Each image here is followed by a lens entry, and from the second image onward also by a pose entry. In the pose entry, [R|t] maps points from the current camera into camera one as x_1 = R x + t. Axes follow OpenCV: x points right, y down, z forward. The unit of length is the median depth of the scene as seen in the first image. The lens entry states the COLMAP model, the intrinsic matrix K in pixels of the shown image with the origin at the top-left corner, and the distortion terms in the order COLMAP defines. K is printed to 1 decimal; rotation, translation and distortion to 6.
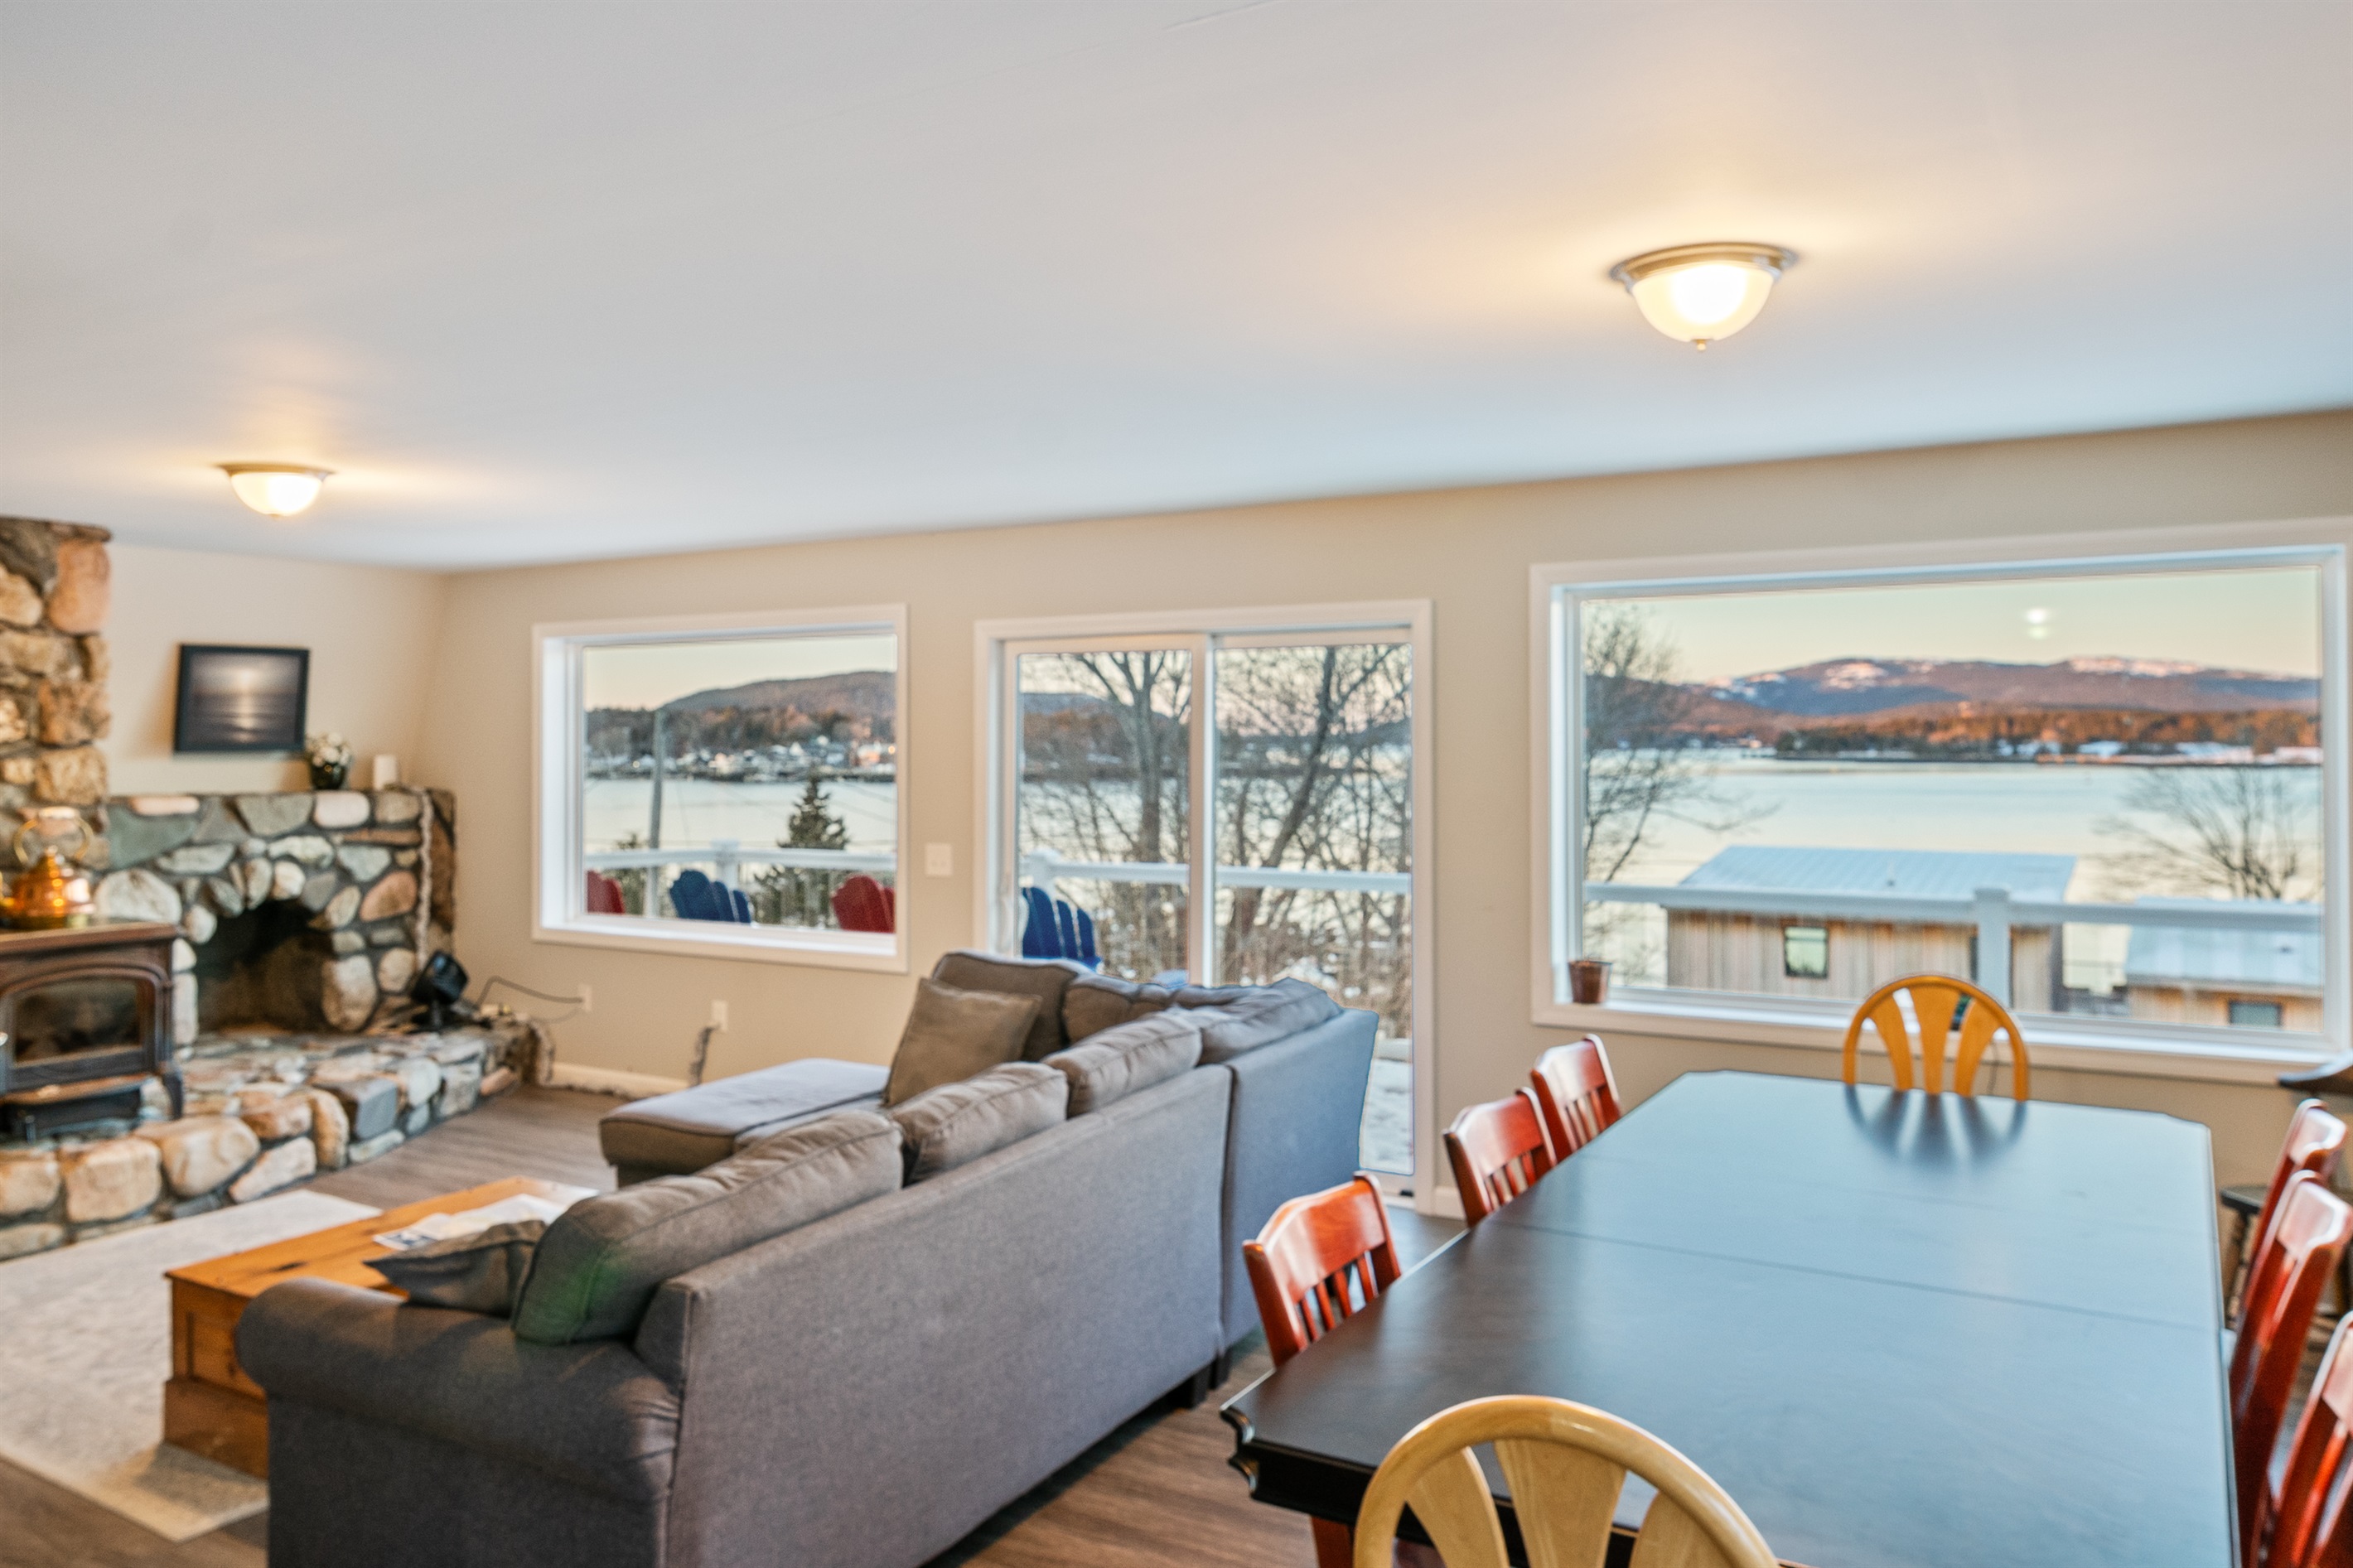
lens RADIAL K [[1694.6, 0, 1180.8], [0, 1694.6, 720.6], [0, 0, 1]] dist [-0.003472, -0.001587]
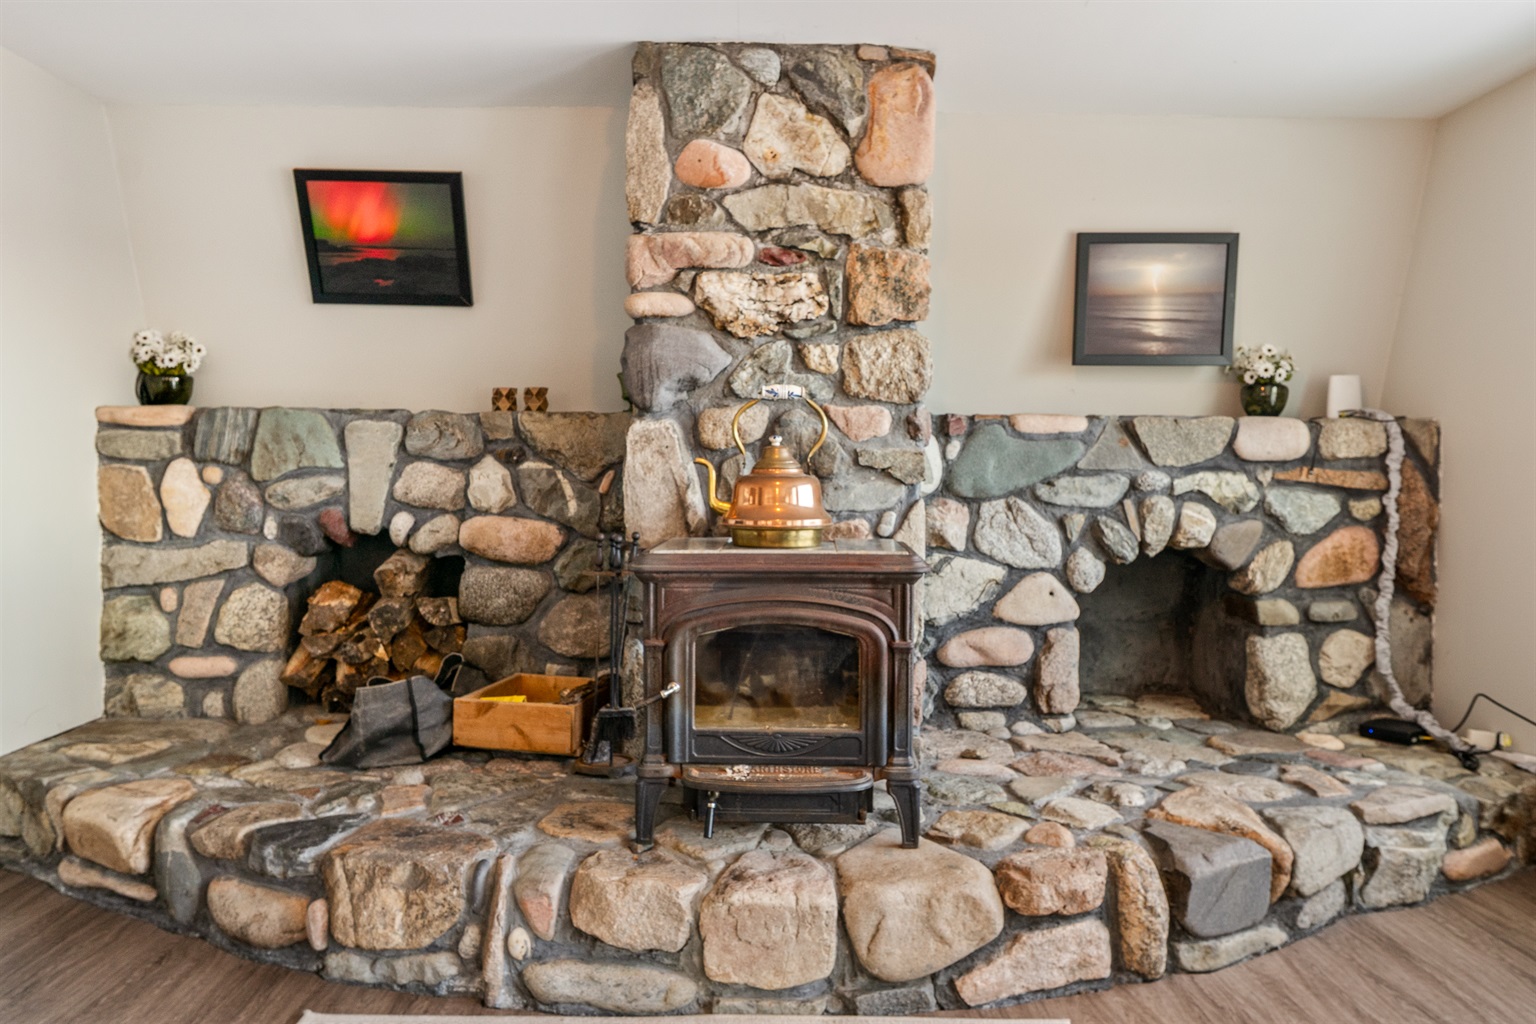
lens RADIAL K [[1099.7, 0, 768.5], [0, 1099.7, 508.0], [0, 0, 1]] dist [-0.002862, -0.002085]
pose [[0.523439, 0.034826, -0.851351, -0.204542], [0.000612, 0.999149, 0.041249, 0.067179], [0.852063, -0.022112, 0.522972, 0.581567]]
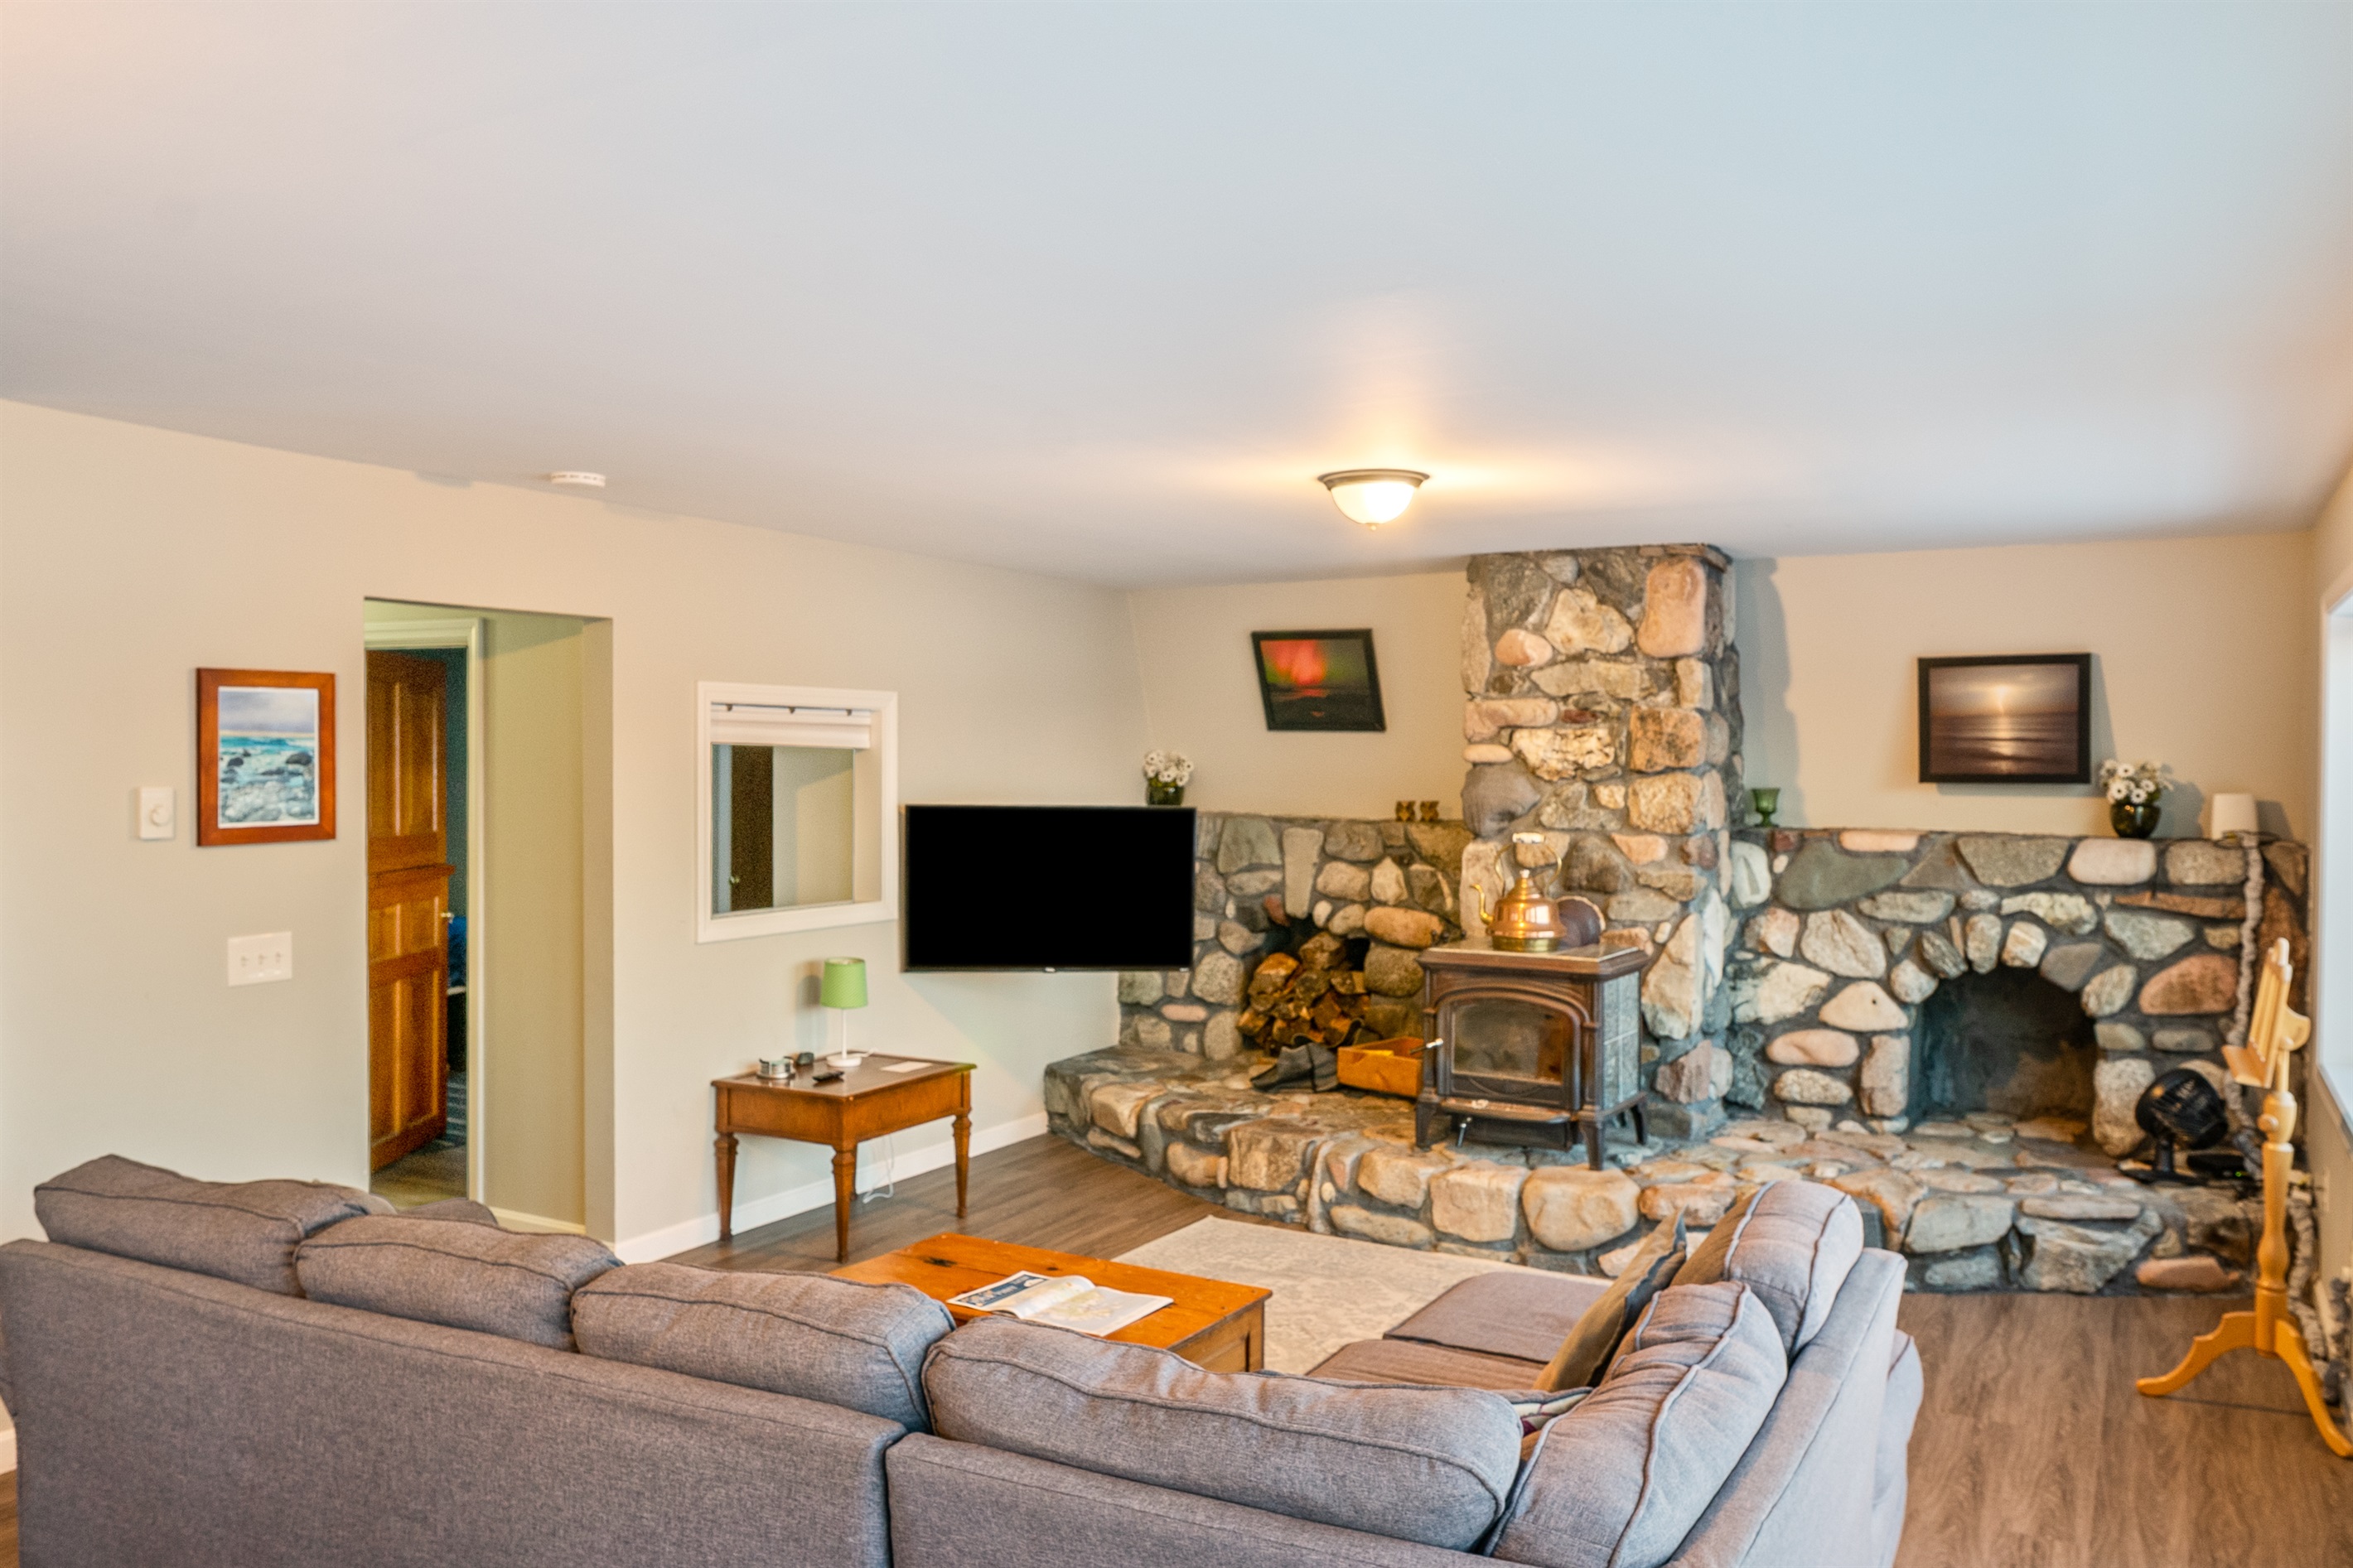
lens RADIAL K [[1768.7, 0, 1174.7], [0, 1768.7, 774.5], [0, 0, 1]] dist [0.006968, -0.002132]
pose [[0.016723, 0.011443, -0.999795, 0.310714], [0.003175, 0.999929, 0.011498, 0.002942], [0.999855, -0.003367, 0.016686, 0.600140]]
